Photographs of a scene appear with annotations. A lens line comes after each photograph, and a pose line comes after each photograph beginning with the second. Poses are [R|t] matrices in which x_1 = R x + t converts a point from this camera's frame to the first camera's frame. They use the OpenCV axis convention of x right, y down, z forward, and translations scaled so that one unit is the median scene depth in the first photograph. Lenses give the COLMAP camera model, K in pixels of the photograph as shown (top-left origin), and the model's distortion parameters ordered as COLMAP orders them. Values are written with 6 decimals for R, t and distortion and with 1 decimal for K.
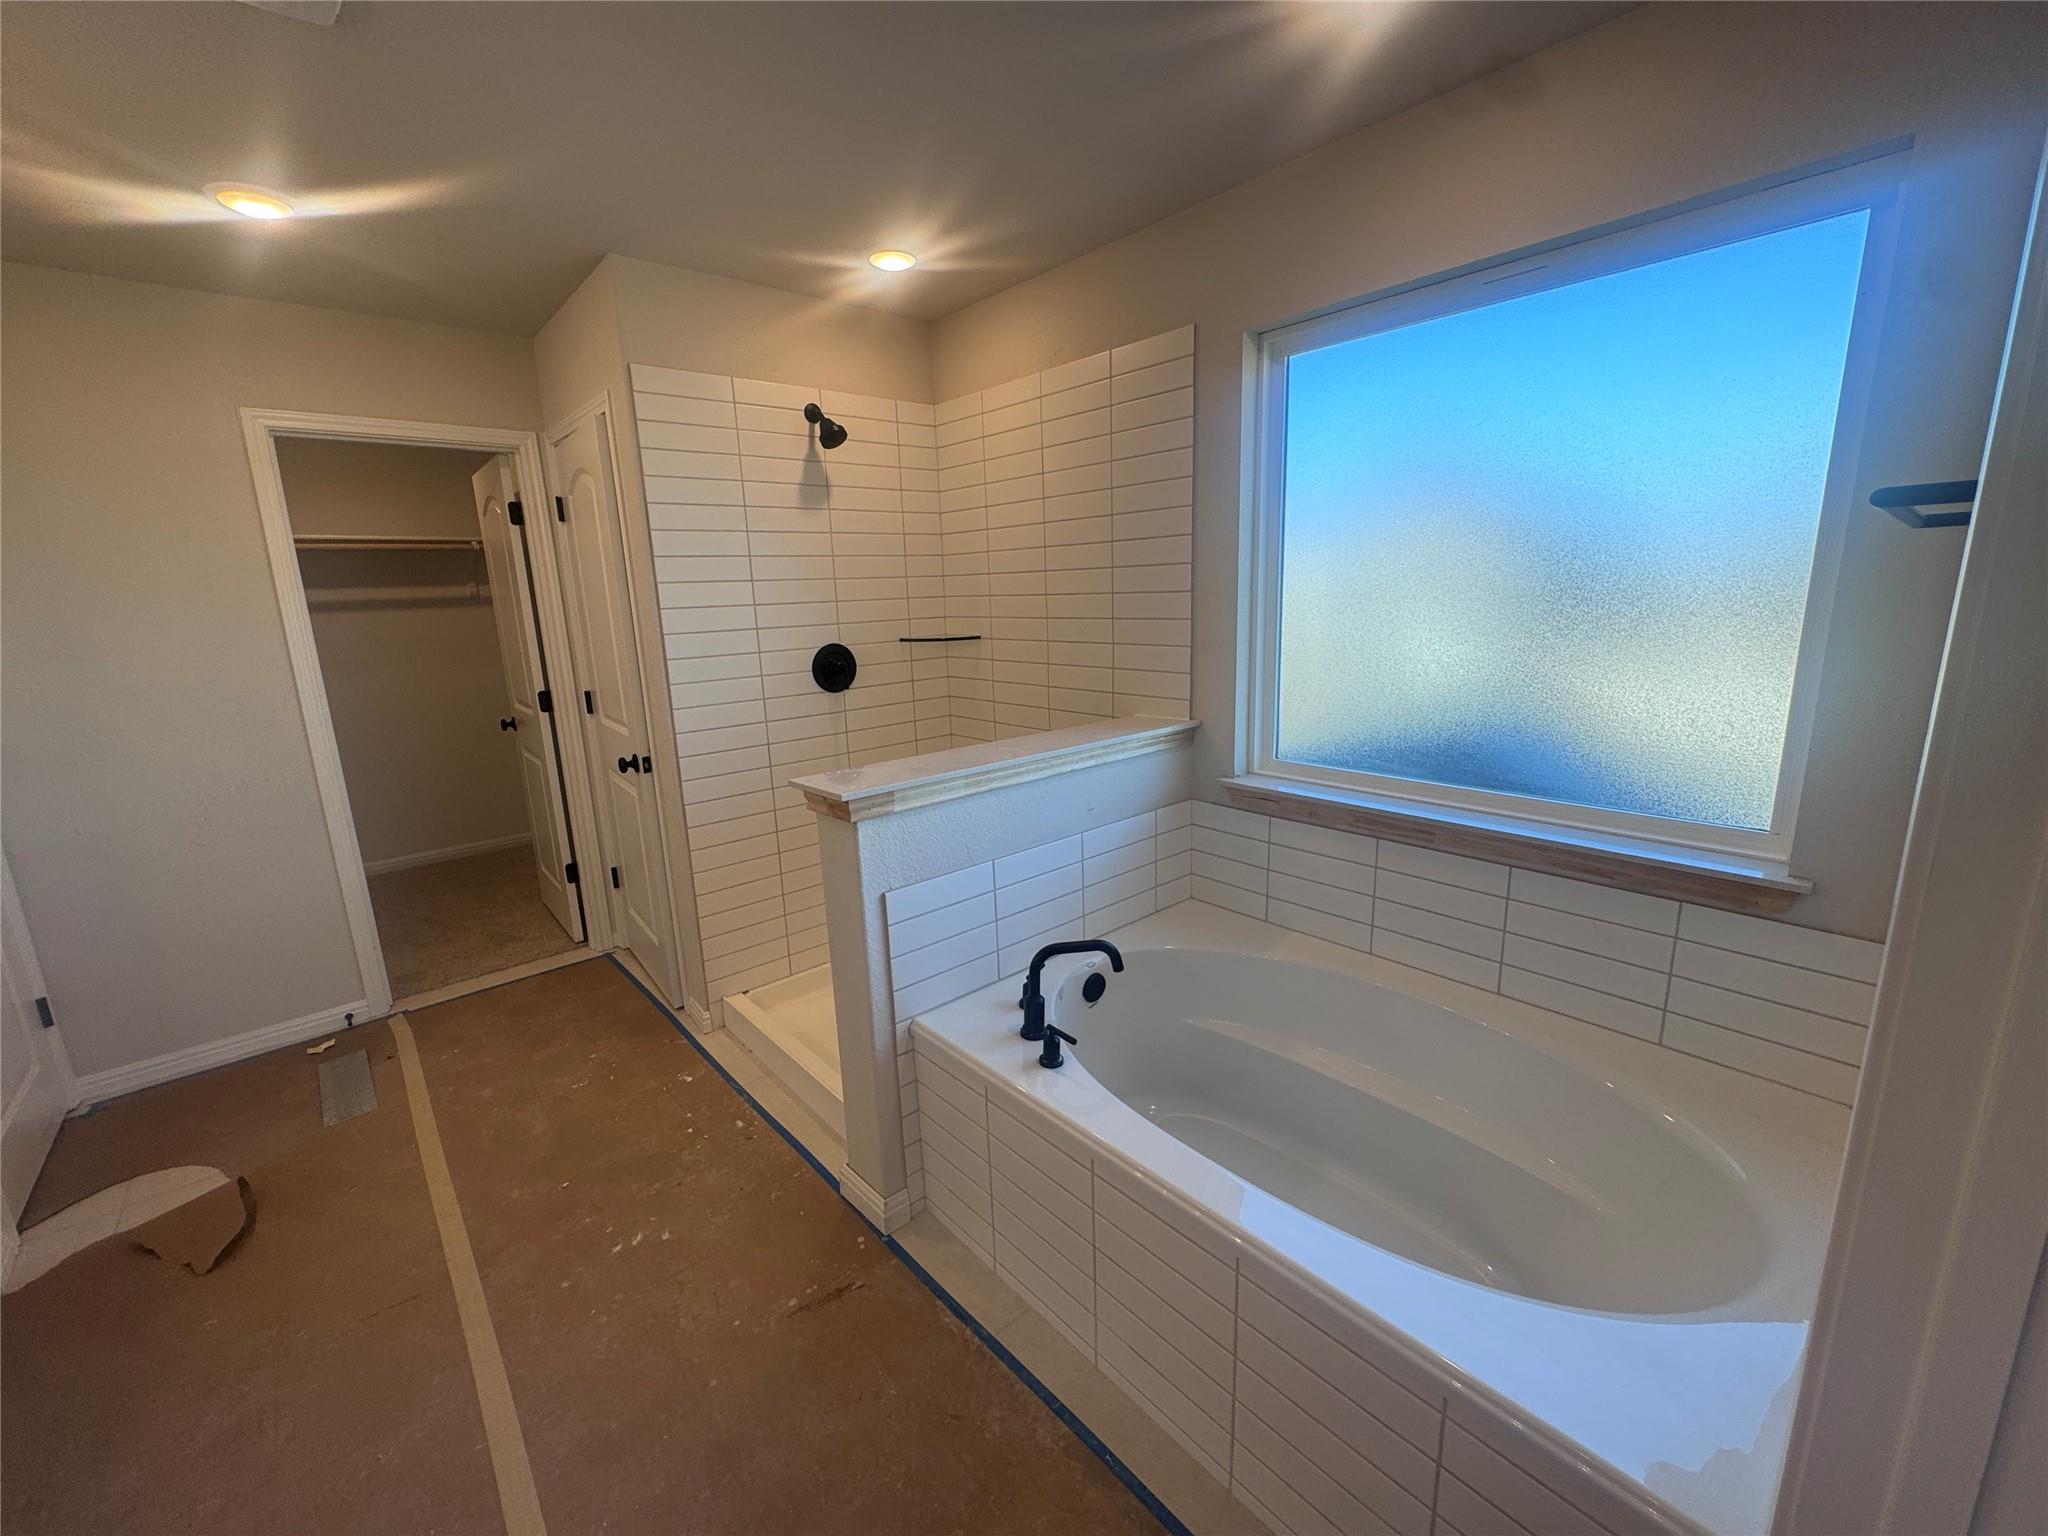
lens RADIAL K [[822.9, 0, 1020.4], [0, 822.9, 768.6], [0, 0, 1]] dist [-0.003480, 0.000426]
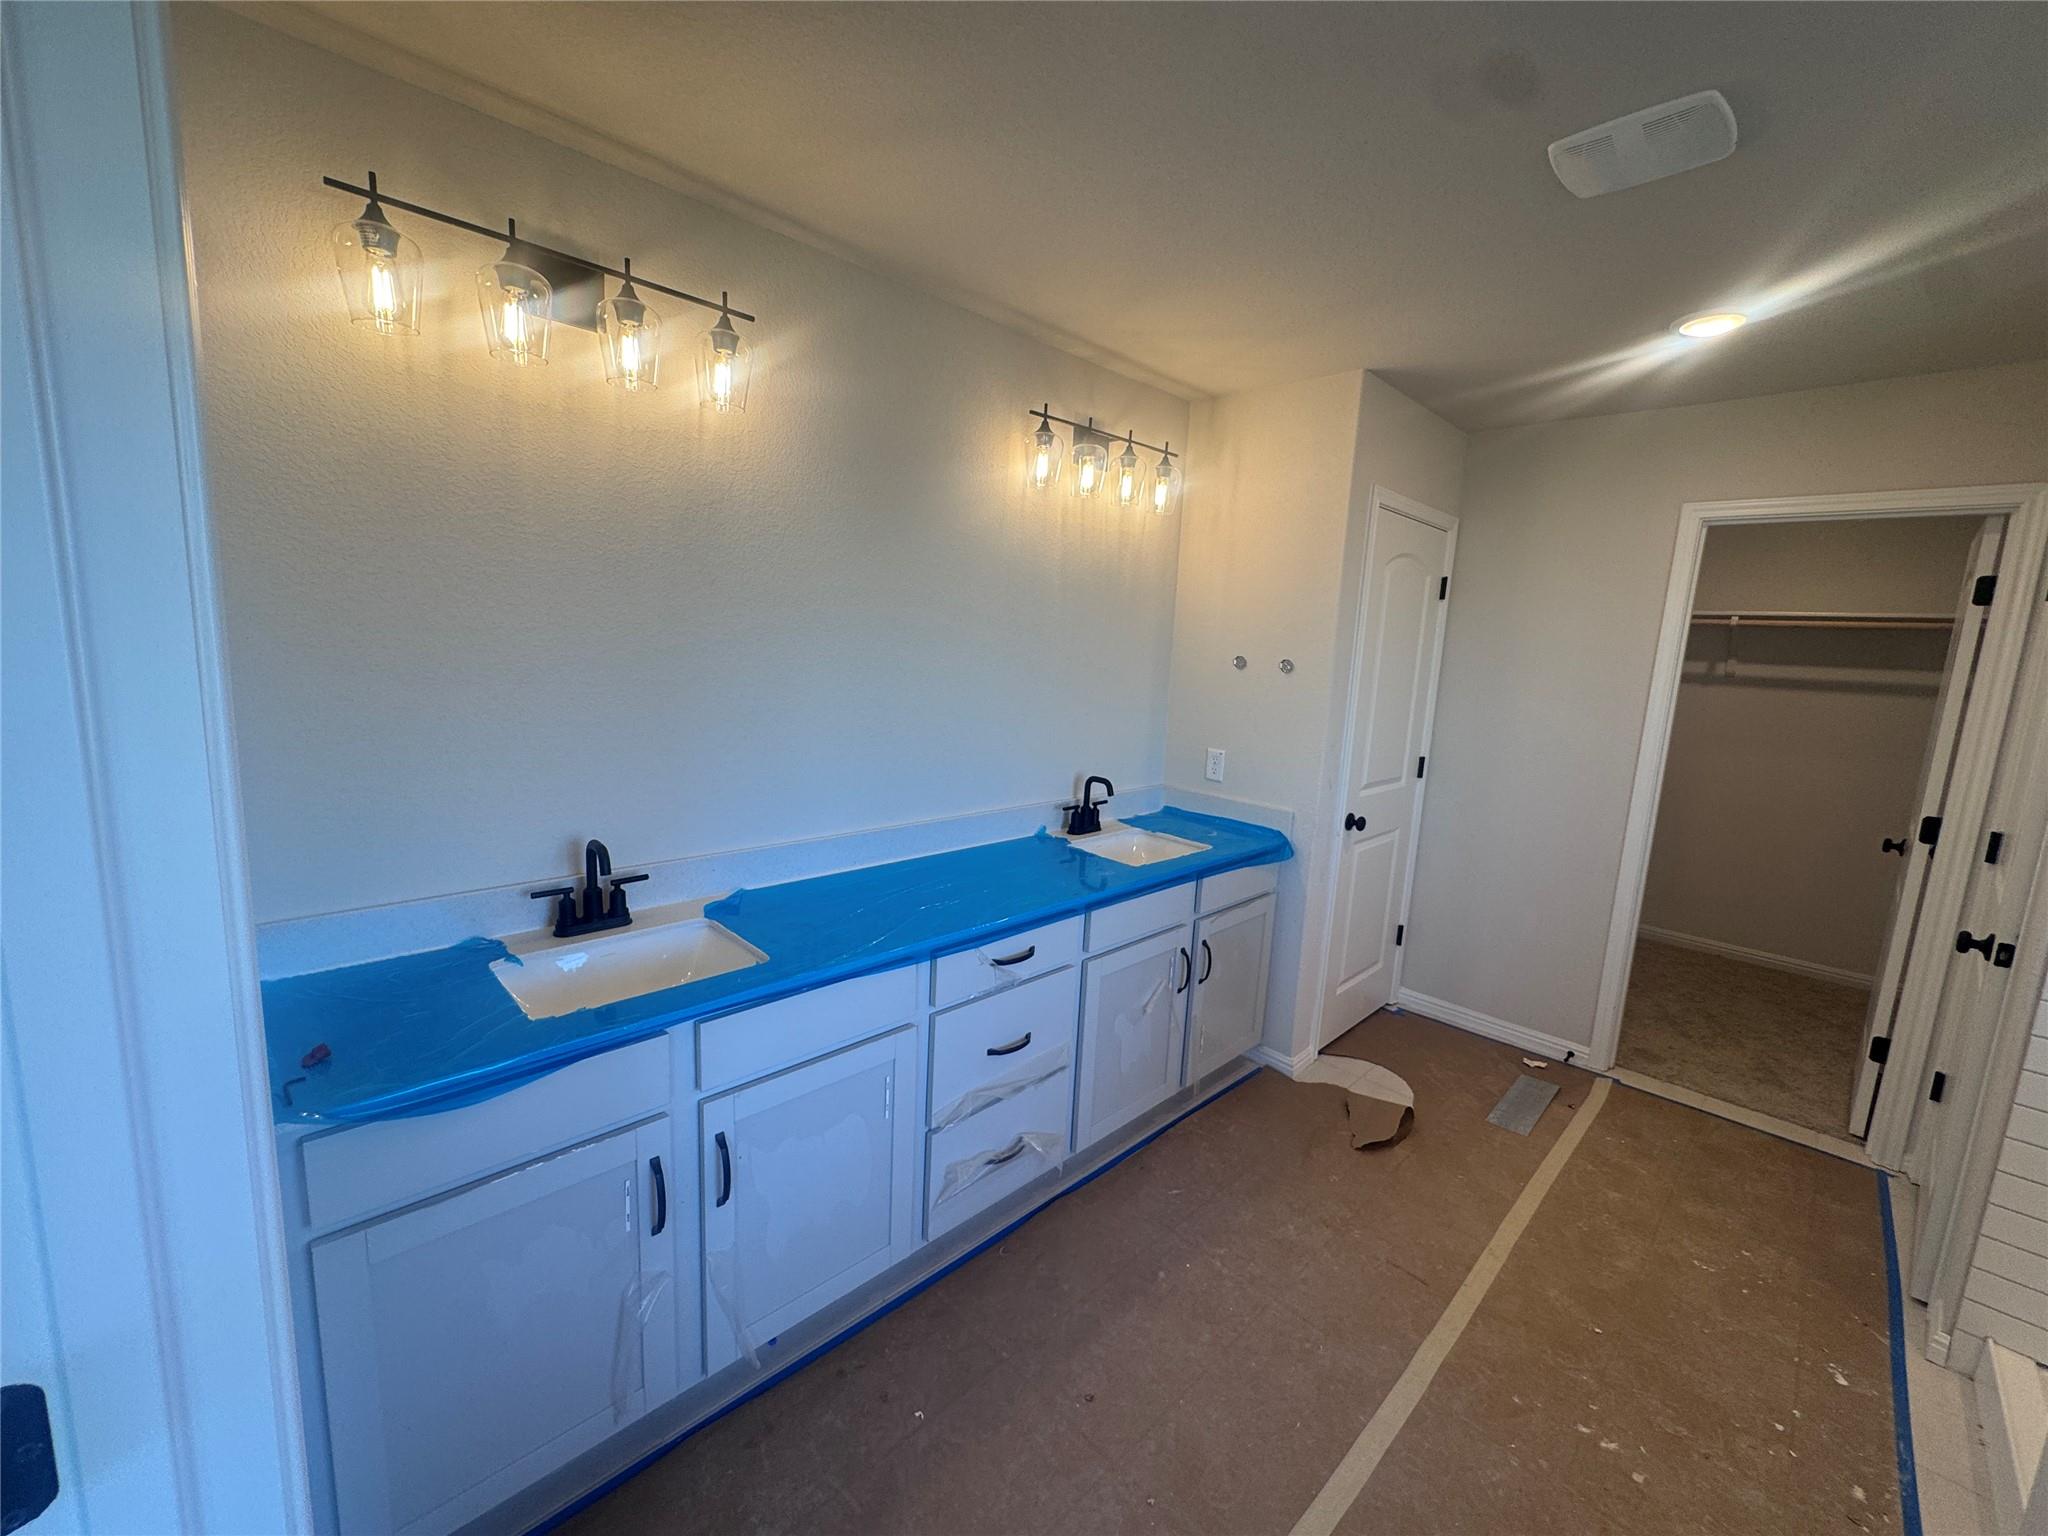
lens RADIAL K [[822.9, 0, 1022.6], [0, 822.9, 764.9], [0, 0, 1]] dist [-0.003480, 0.000426]
pose [[0.057810, 0.190731, -0.979939, 0.130369], [-0.266369, 0.948942, 0.168984, -0.050628], [0.962136, 0.251257, 0.105663, 0.103301]]
